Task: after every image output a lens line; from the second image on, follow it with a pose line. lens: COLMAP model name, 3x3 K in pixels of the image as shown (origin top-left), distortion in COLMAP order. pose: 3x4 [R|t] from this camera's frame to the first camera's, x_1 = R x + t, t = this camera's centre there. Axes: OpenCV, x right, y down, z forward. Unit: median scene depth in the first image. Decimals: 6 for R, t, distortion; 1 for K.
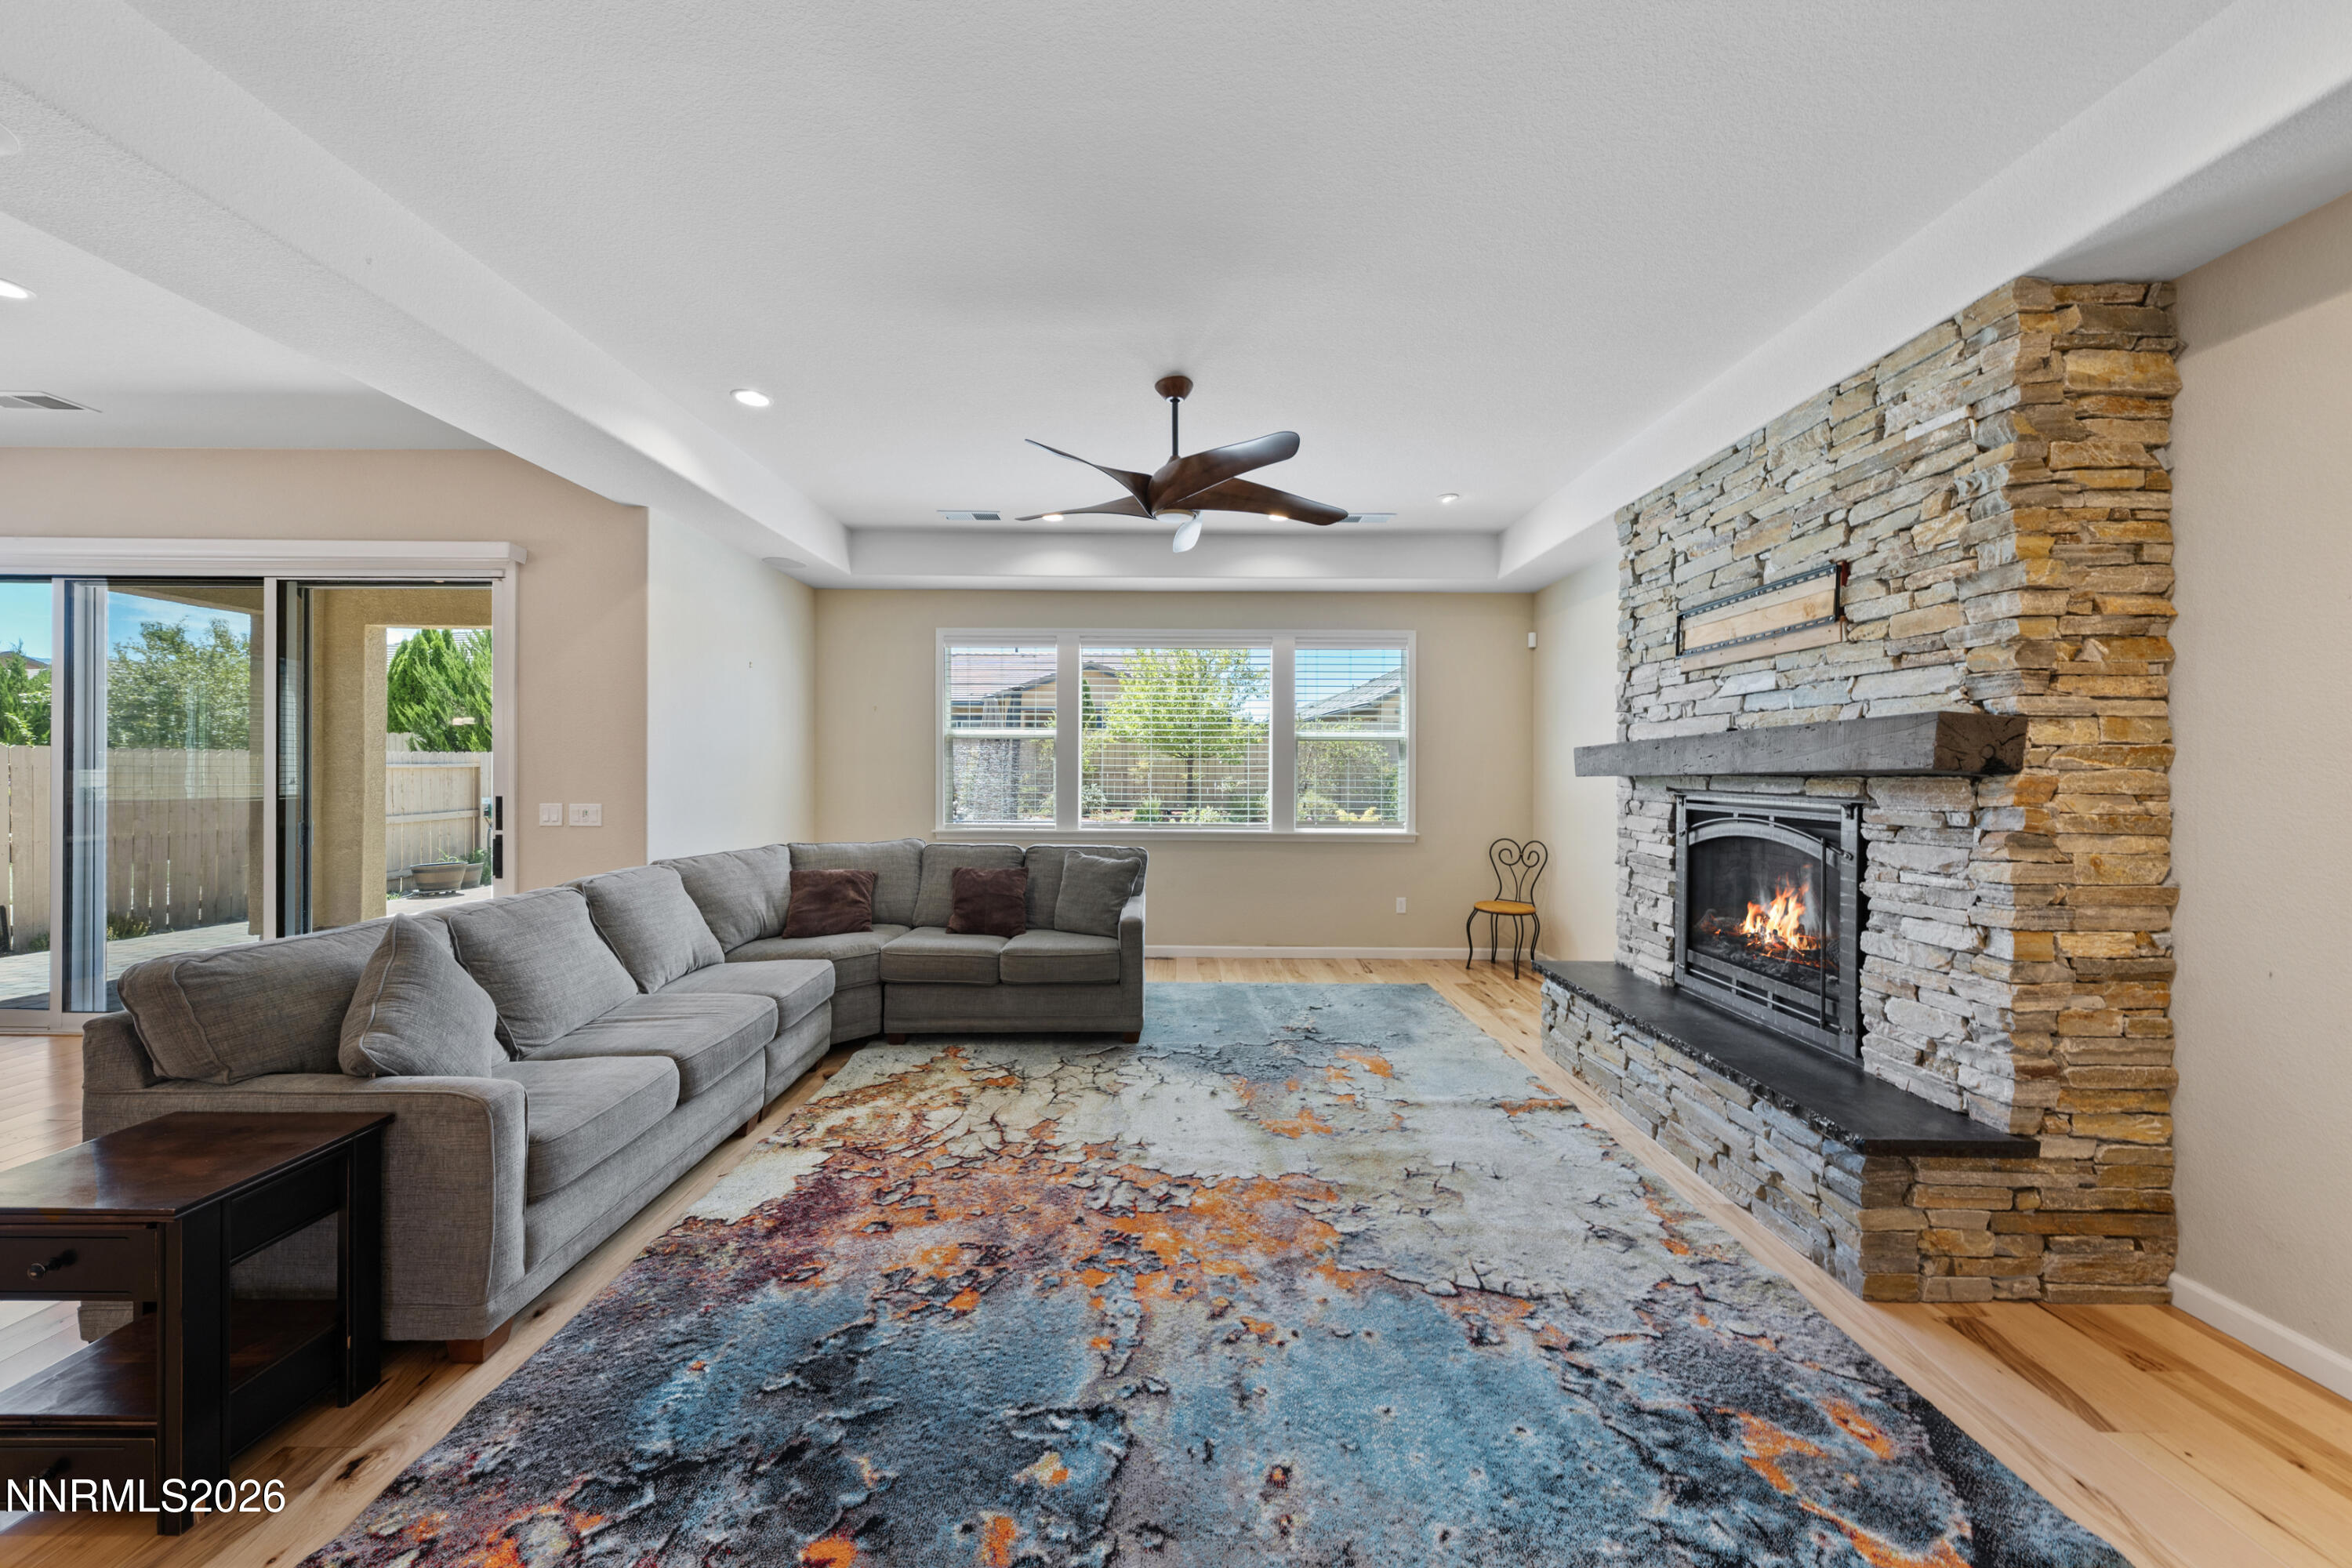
lens RADIAL K [[808.6, 0, 1173.9], [0, 808.6, 768.5], [0, 0, 1]] dist [-0.000229, -0.000236]
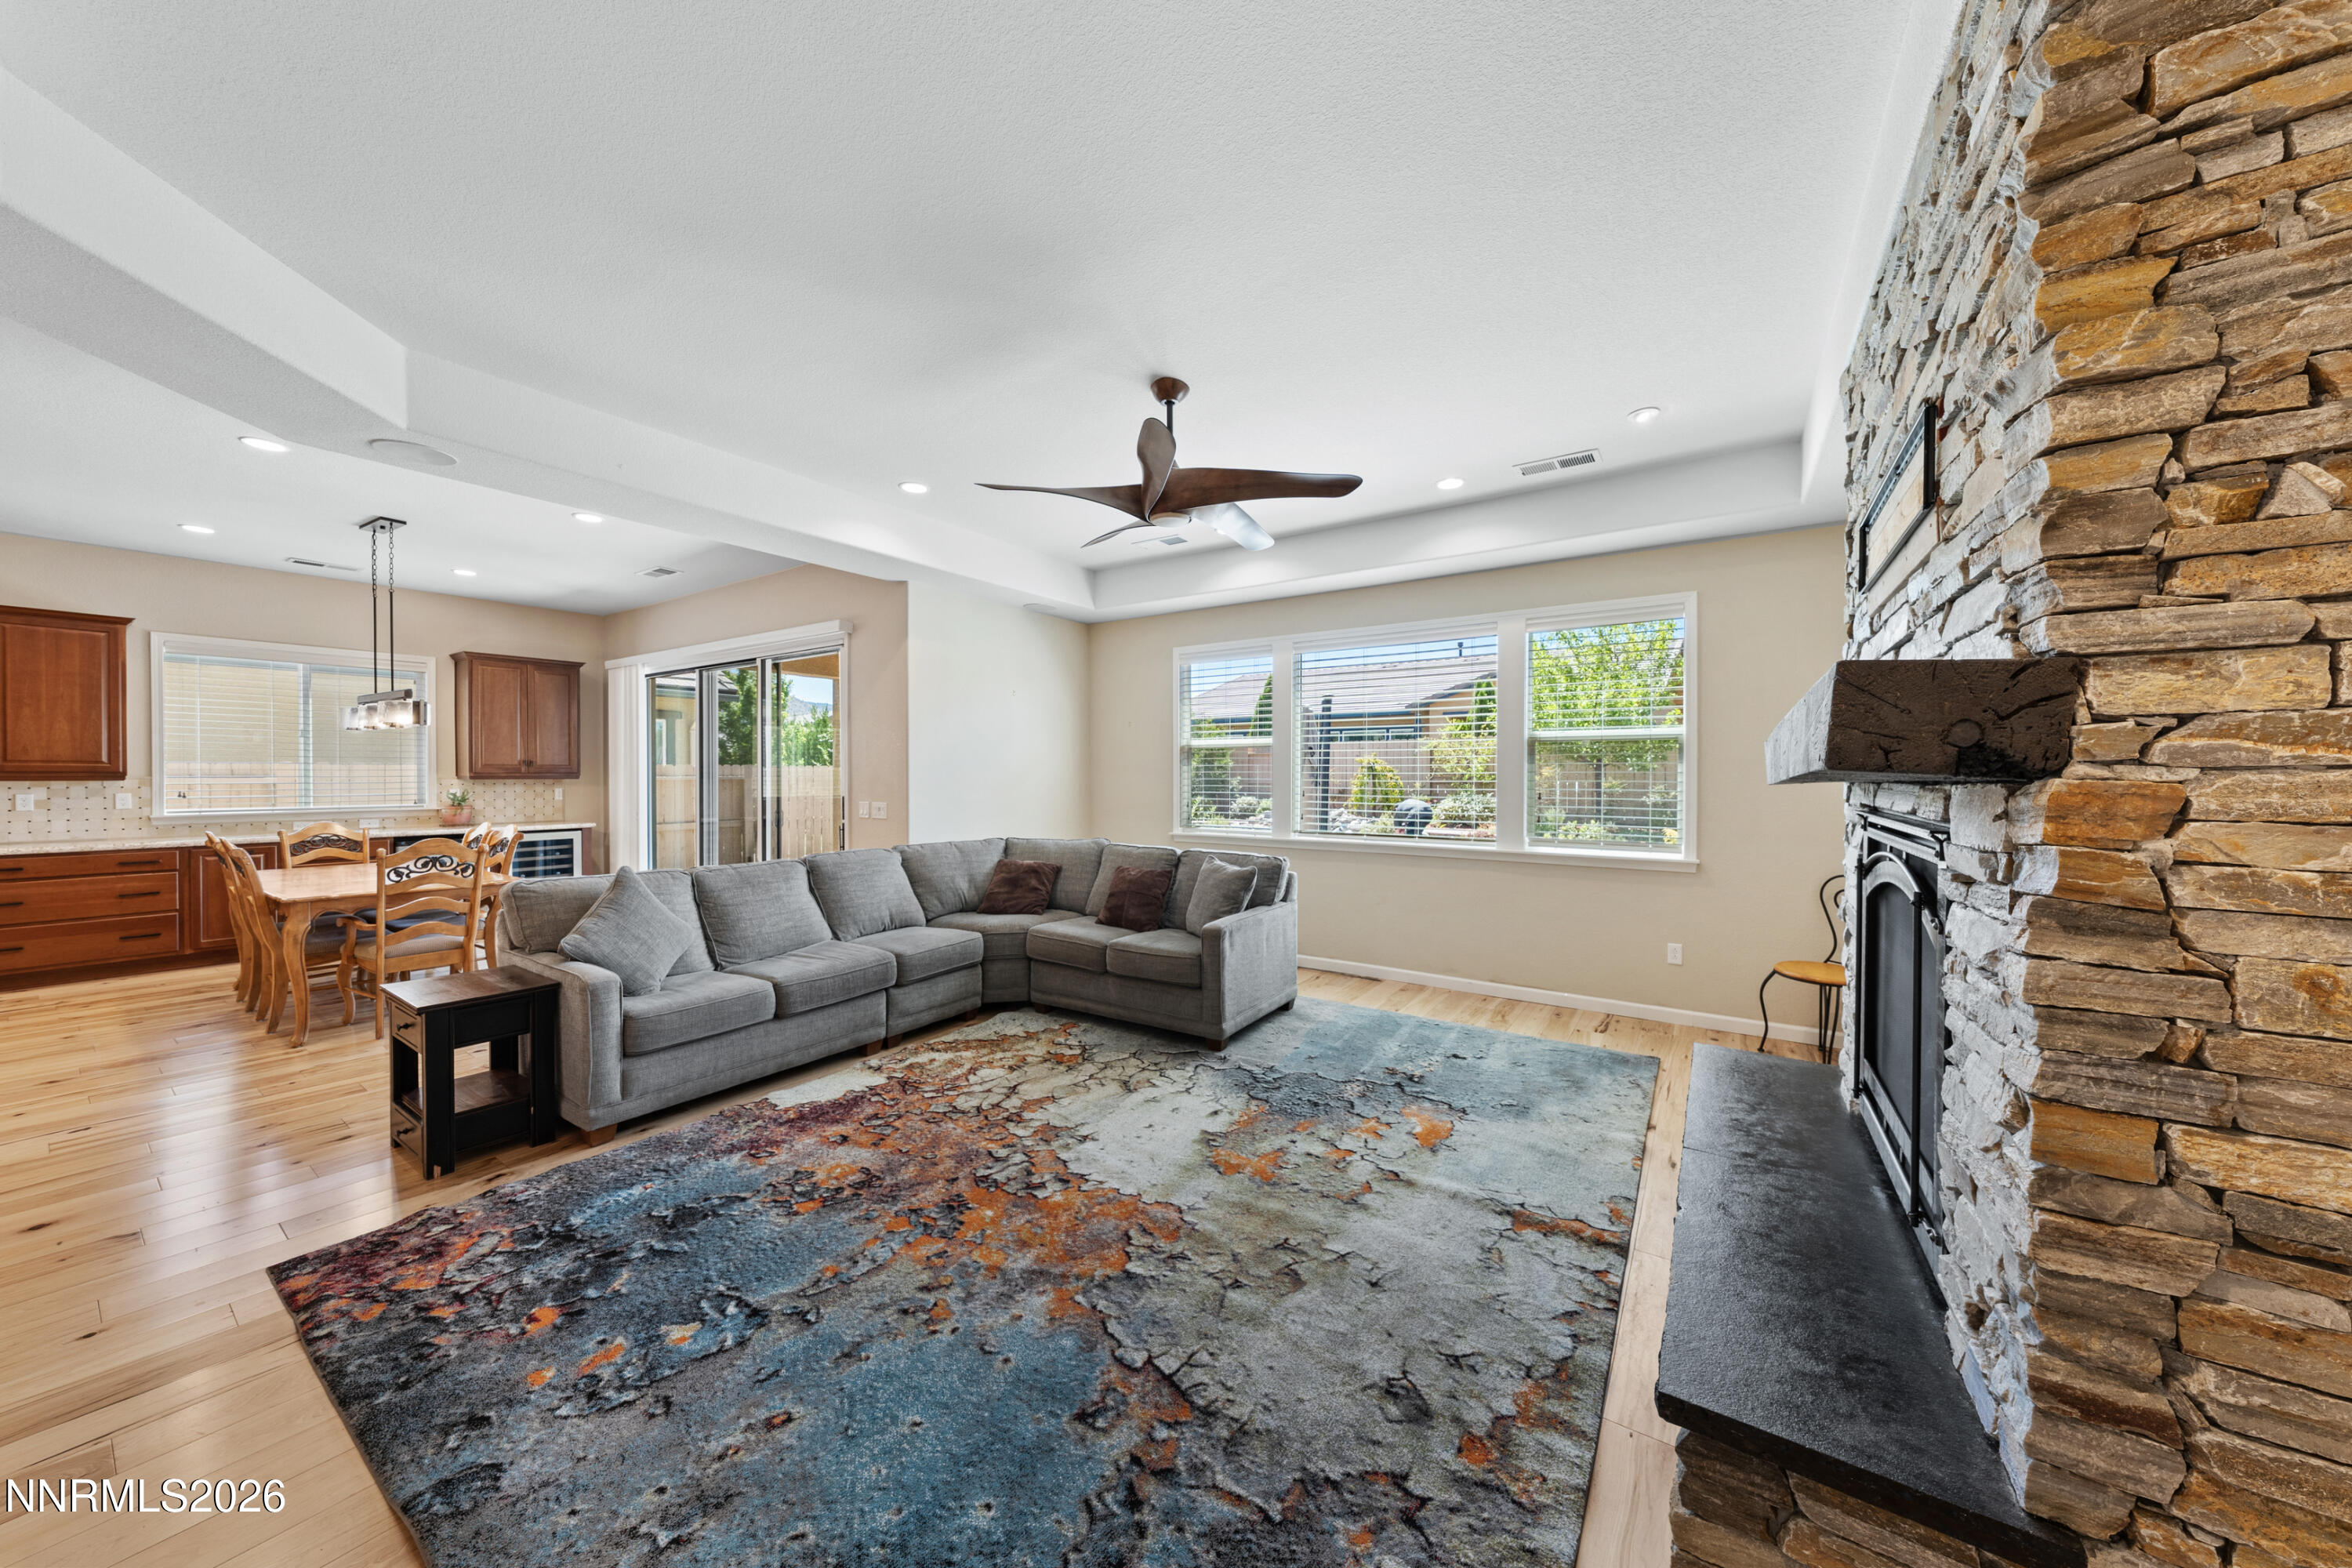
lens RADIAL K [[798.5, 0, 1181.8], [0, 798.5, 781.4], [0, 0, 1]] dist [0.001020, -0.000195]
pose [[0.825505, 0.000461, -0.564395, 0.650976], [0.002155, 0.999990, 0.003967, 0.004480], [0.564391, -0.004491, 0.825495, 0.229821]]
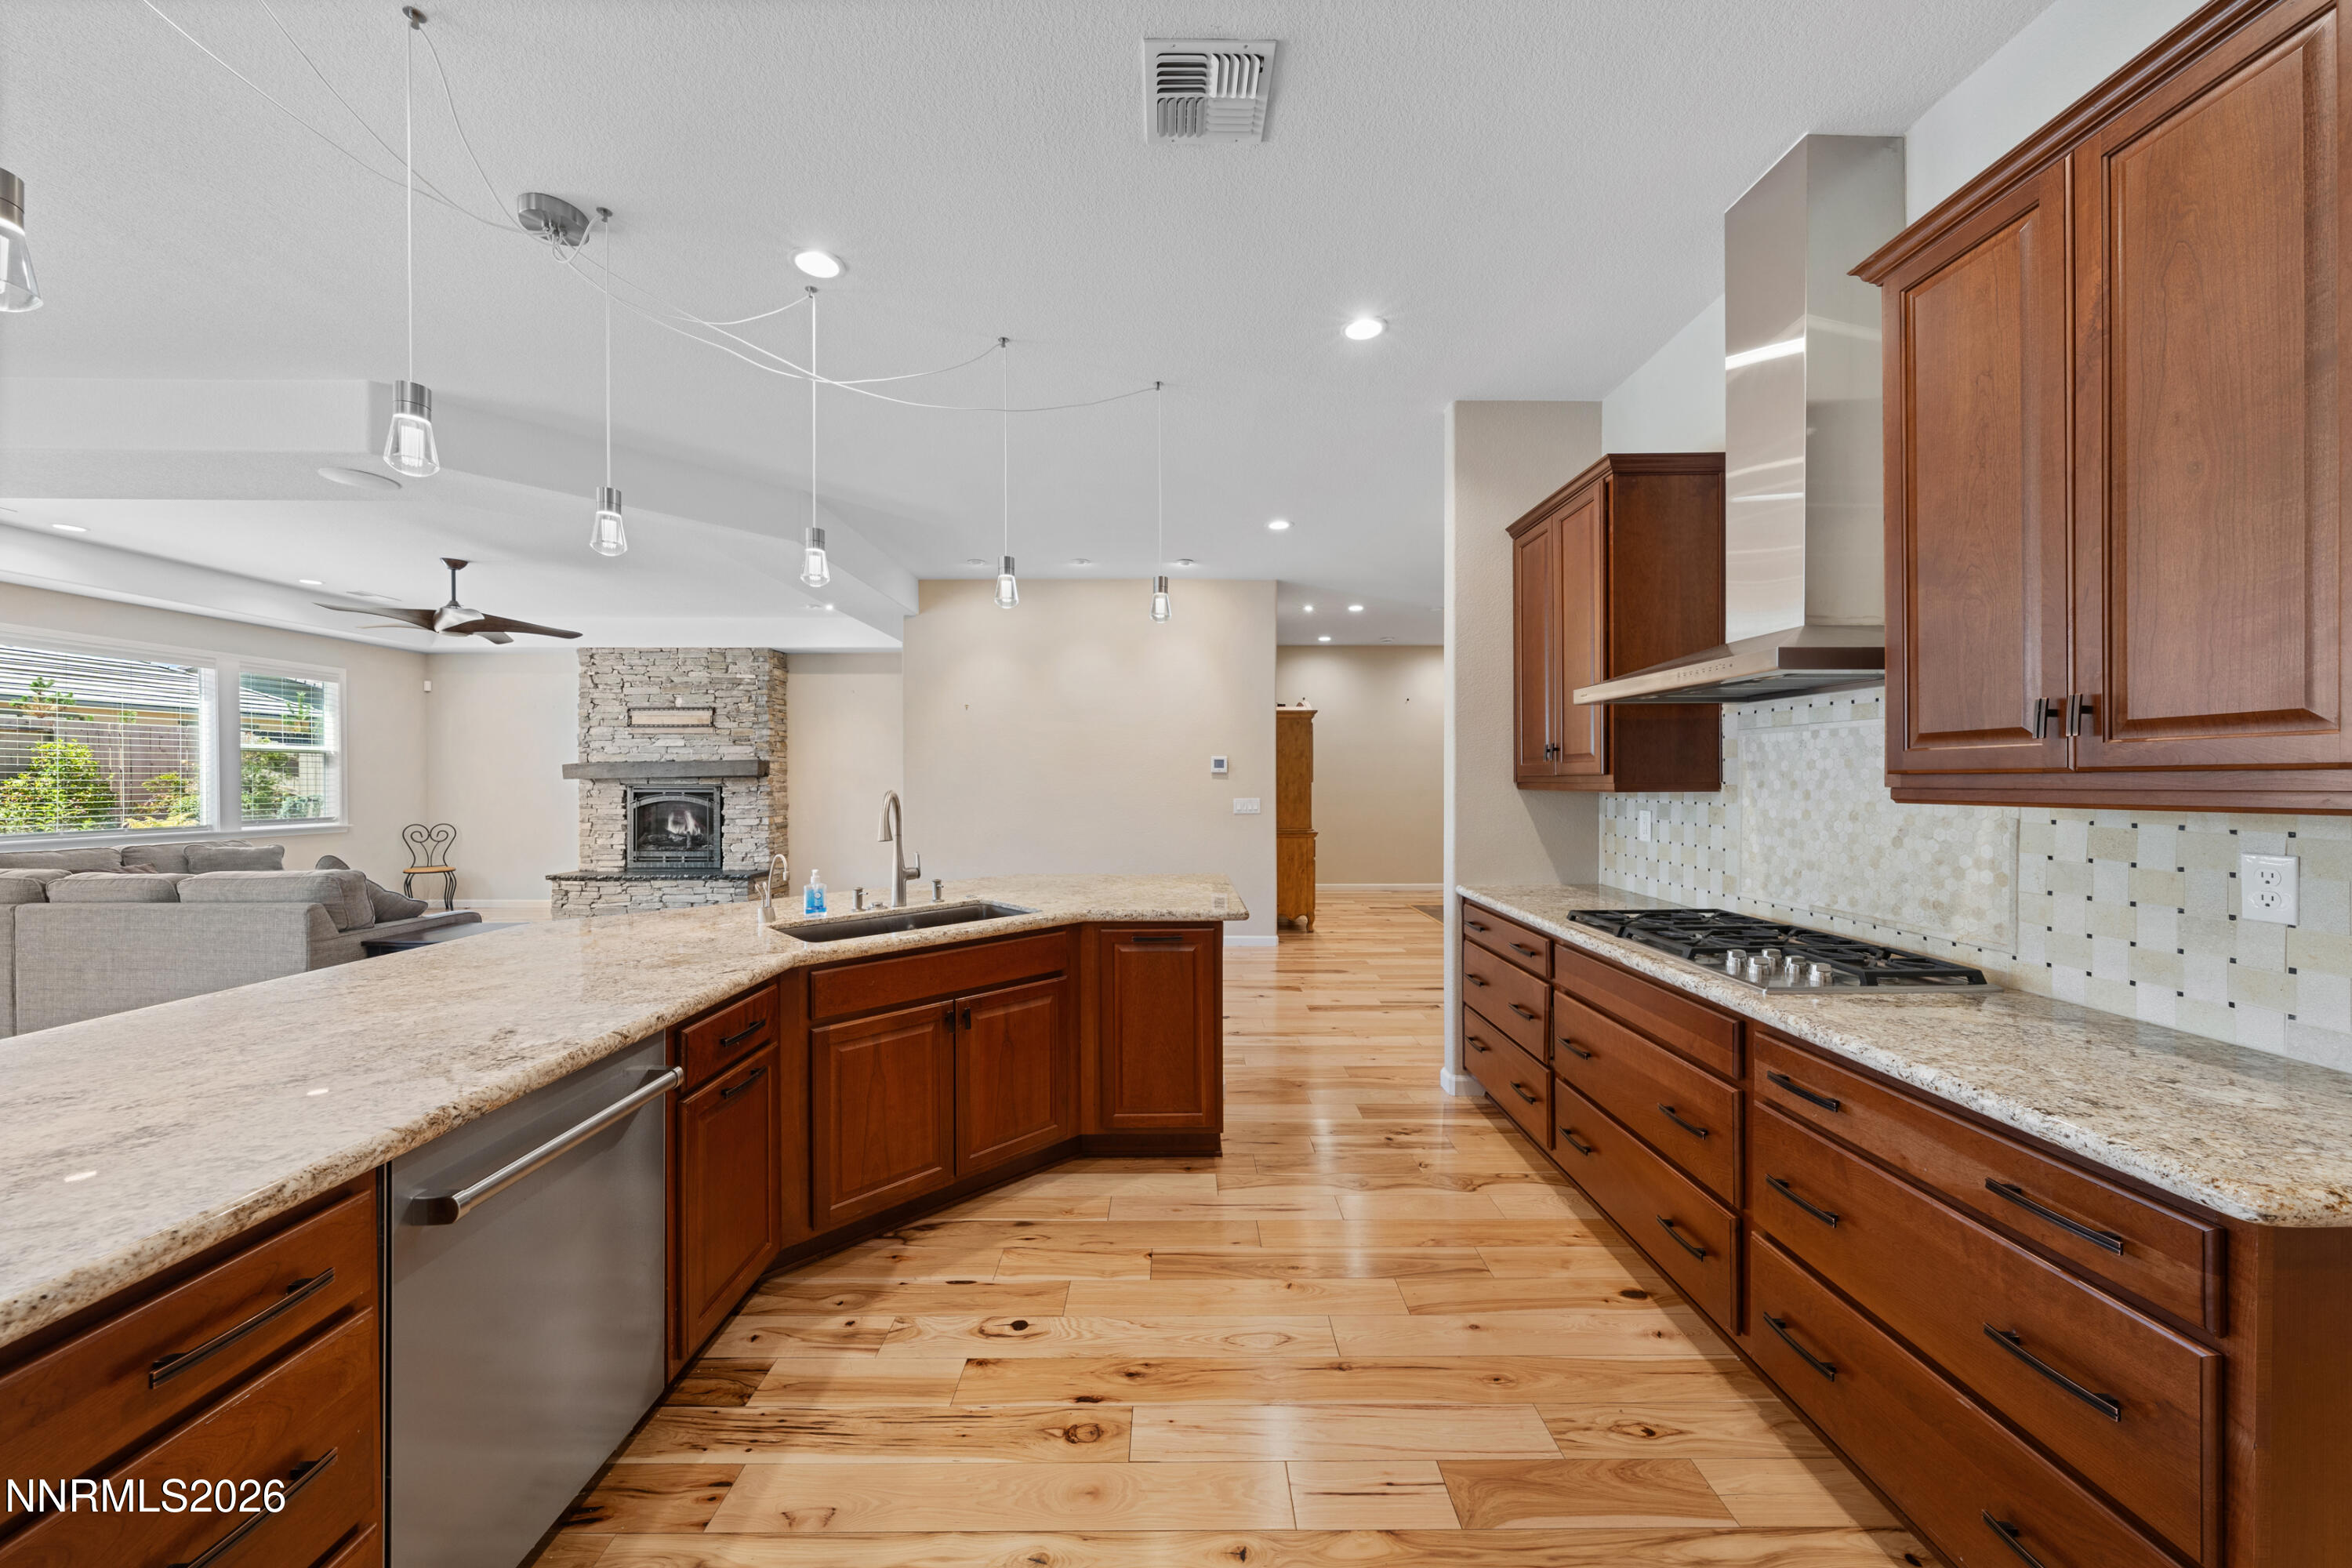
lens RADIAL K [[852.9, 0, 1175.5], [0, 852.9, 776.0], [0, 0, 1]] dist [0.001087, 0.000030]
pose [[0.002708, -0.002356, 0.999994, -2.158629], [0.000757, 0.999997, 0.002354, -0.002379], [-0.999996, 0.000751, 0.002710, -0.681419]]
